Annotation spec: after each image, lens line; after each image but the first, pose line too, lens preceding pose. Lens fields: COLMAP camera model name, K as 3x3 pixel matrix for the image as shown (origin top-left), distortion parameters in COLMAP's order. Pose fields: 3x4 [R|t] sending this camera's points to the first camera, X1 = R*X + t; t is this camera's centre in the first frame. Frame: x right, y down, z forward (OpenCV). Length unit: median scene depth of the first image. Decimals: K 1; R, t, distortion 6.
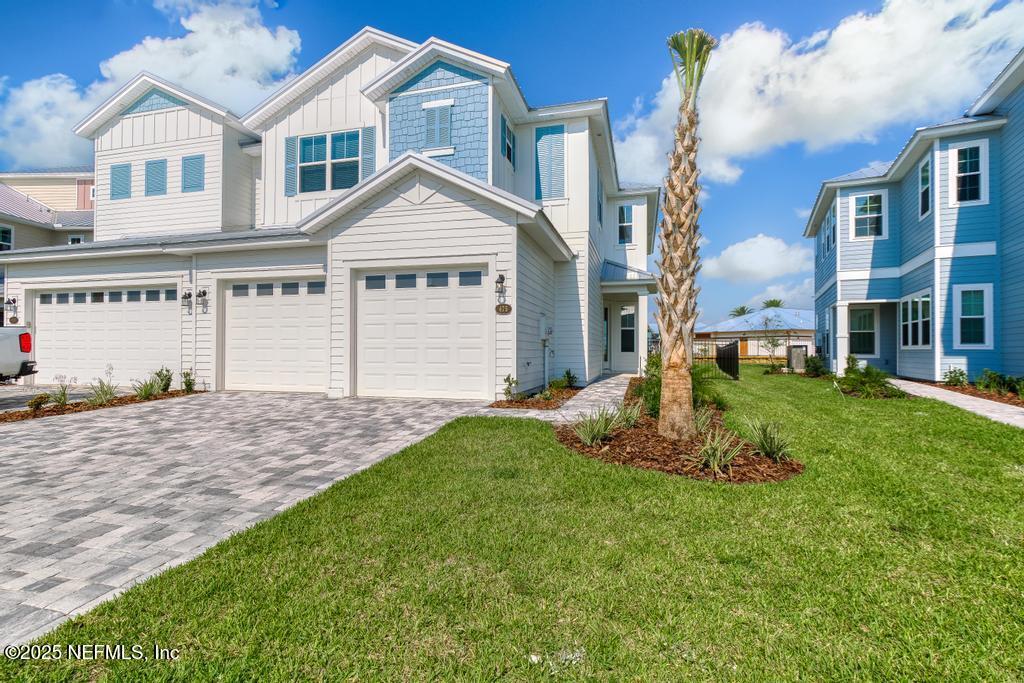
lens RADIAL K [[491.3, 0, 488.5], [0, 491.3, 340.9], [0, 0, 1]] dist [-0.001121, -0.000950]
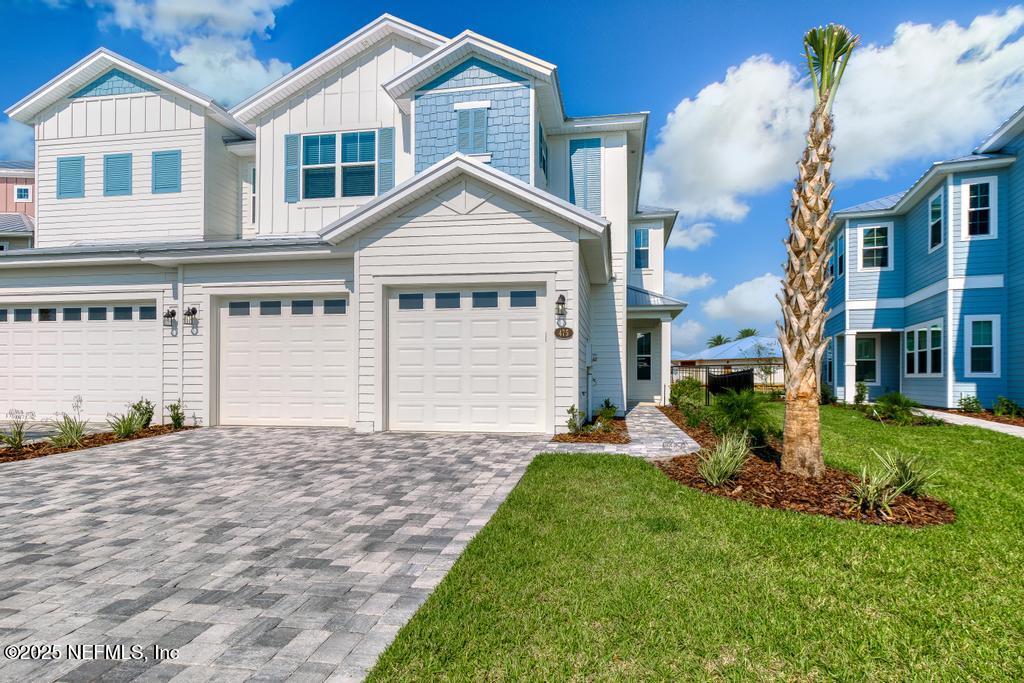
lens RADIAL K [[491.3, 0, 497.8], [0, 491.3, 372.4], [0, 0, 1]] dist [-0.001121, -0.000950]
pose [[0.992056, 0.001134, 0.125793, -0.167628], [-0.002229, 0.999961, 0.008565, 0.000098], [-0.125778, -0.008777, 0.992020, 0.093662]]
